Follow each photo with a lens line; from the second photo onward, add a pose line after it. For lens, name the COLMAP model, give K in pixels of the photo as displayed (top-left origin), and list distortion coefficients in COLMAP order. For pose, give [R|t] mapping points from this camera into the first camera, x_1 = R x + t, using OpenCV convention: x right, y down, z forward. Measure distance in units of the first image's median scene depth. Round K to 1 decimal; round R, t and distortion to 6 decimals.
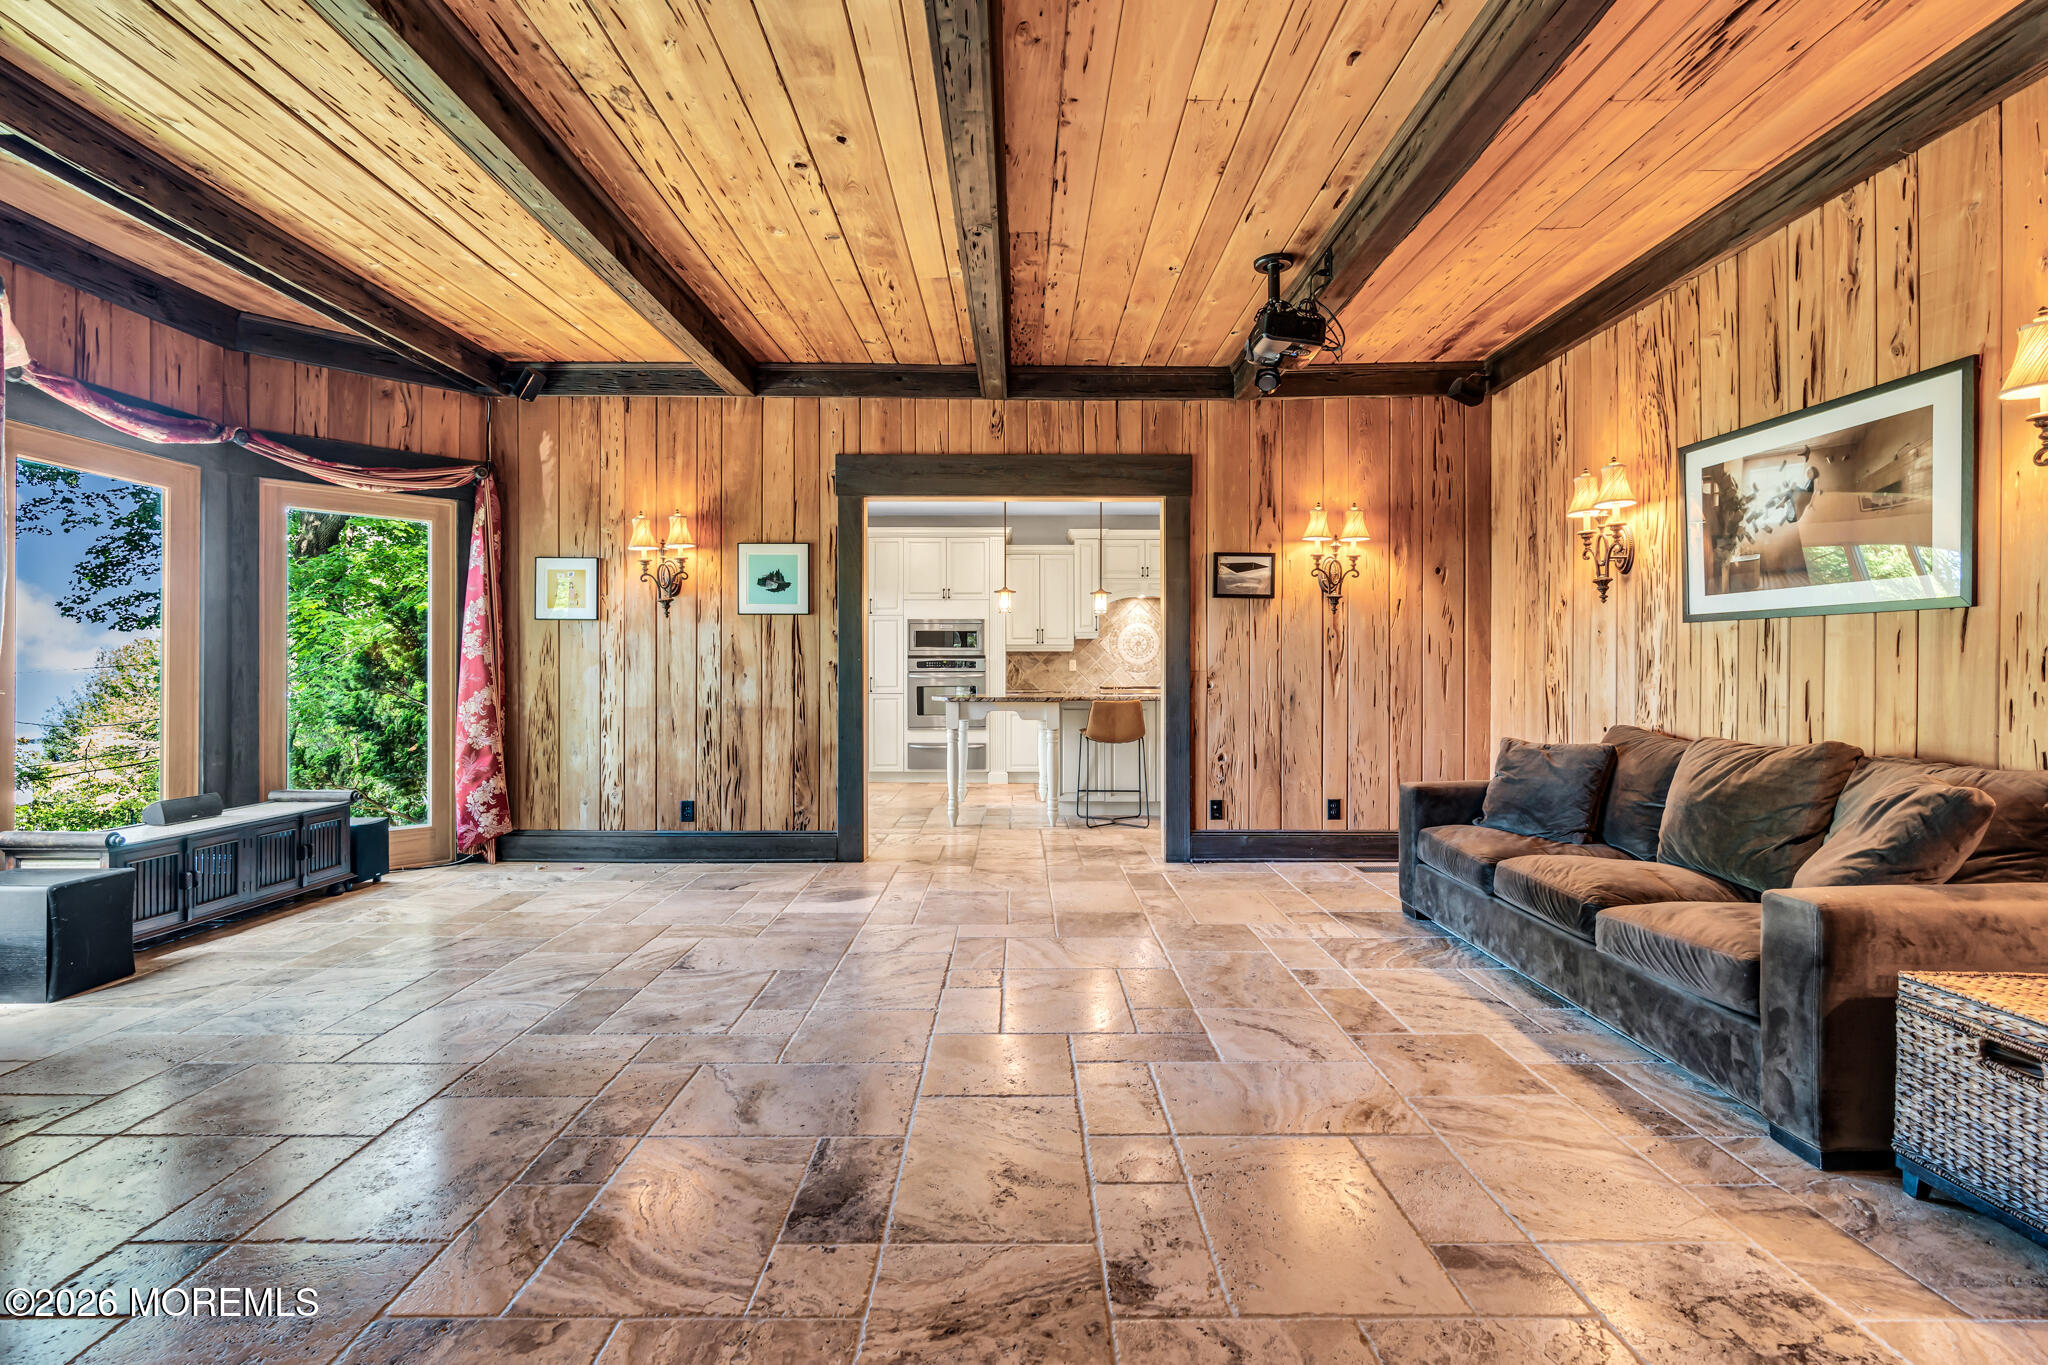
lens RADIAL K [[938.2, 0, 1022.0], [0, 938.2, 675.2], [0, 0, 1]] dist [-0.014266, 0.006217]
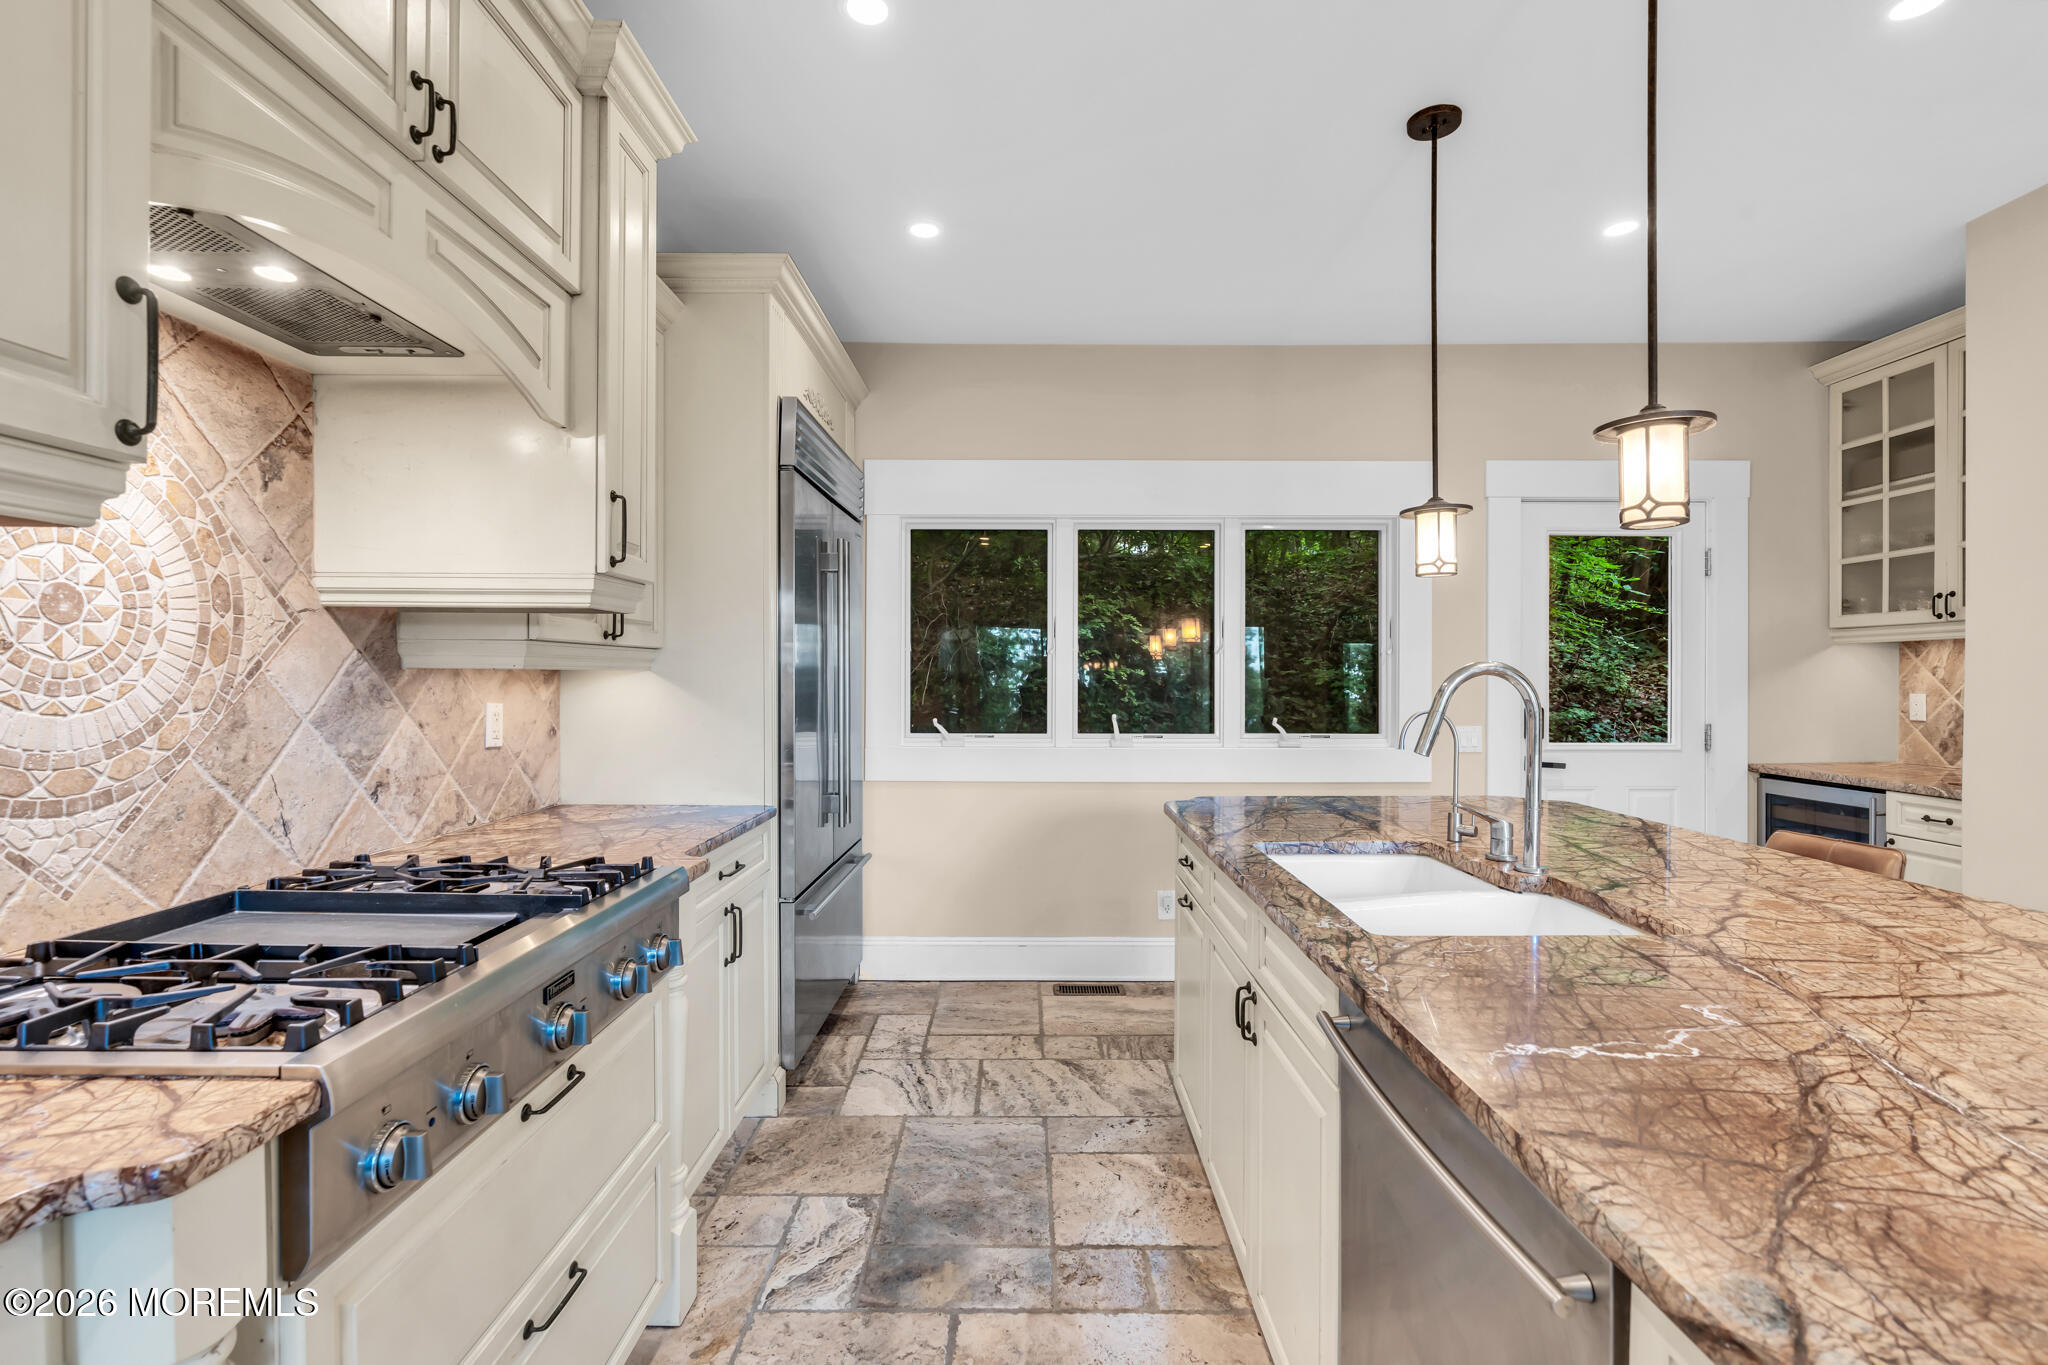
lens RADIAL K [[920.9, 0, 1024.0], [0, 920.9, 682.5], [0, 0, 1]] dist [-0.001595, 0.000080]
pose [[0.004763, -0.006470, 0.999968, -0.028265], [-0.001503, 0.999978, 0.006477, -0.064506], [-0.999988, -0.001534, 0.004753, 2.391268]]
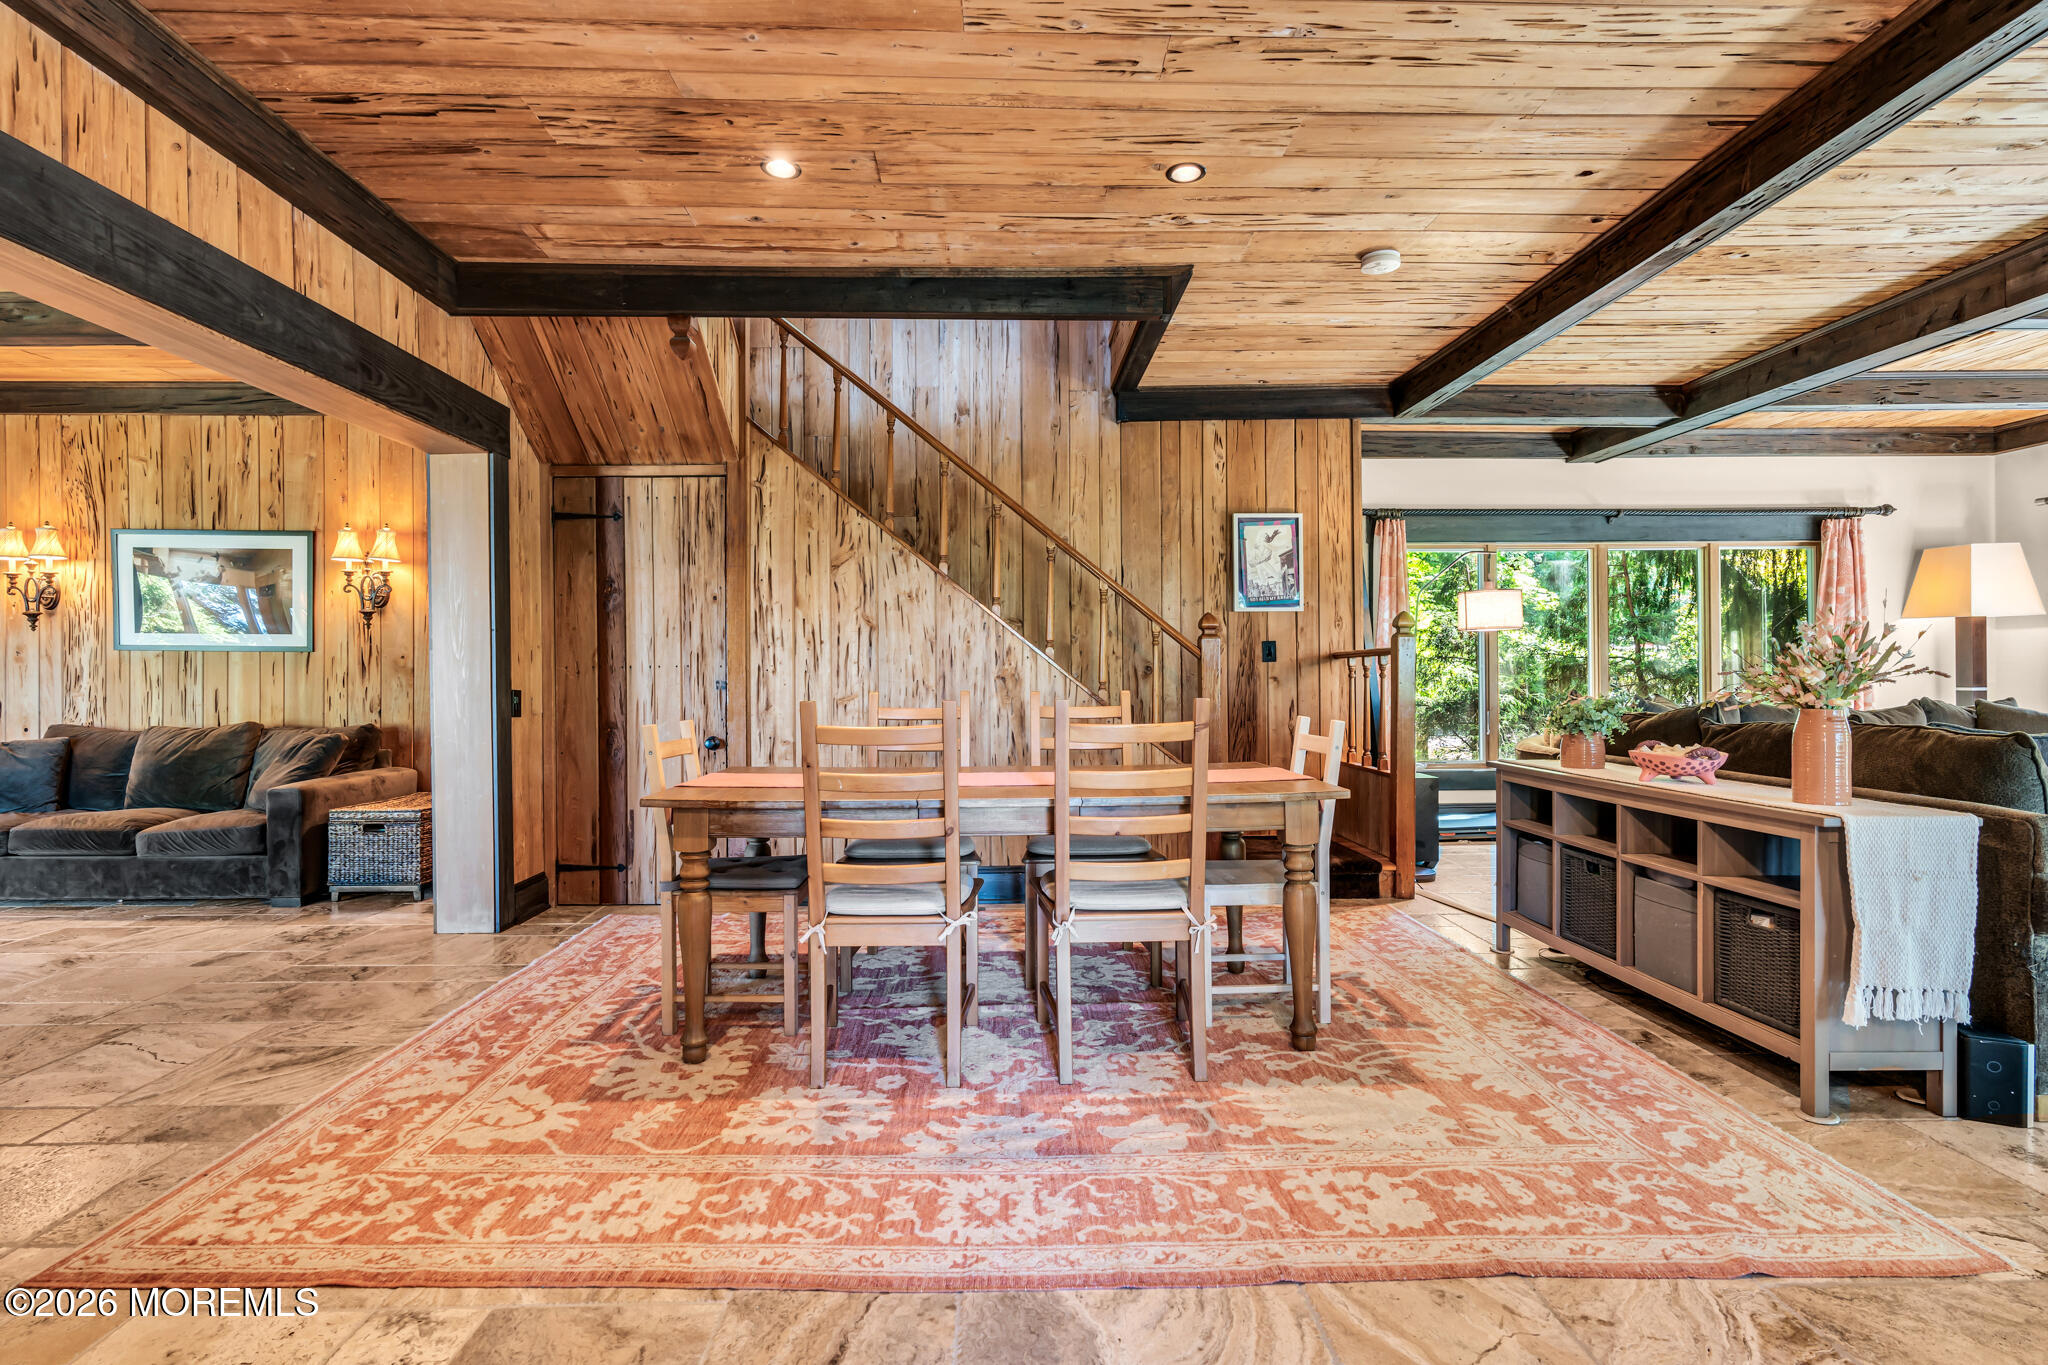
lens RADIAL K [[966.0, 0, 1025.6], [0, 966.0, 676.1], [0, 0, 1]] dist [-0.013890, 0.004035]
pose [[-0.018505, -0.002352, 0.999826, -0.848356], [0.006156, 0.999978, 0.002466, -0.011469], [-0.999810, 0.006201, -0.018490, -0.406301]]
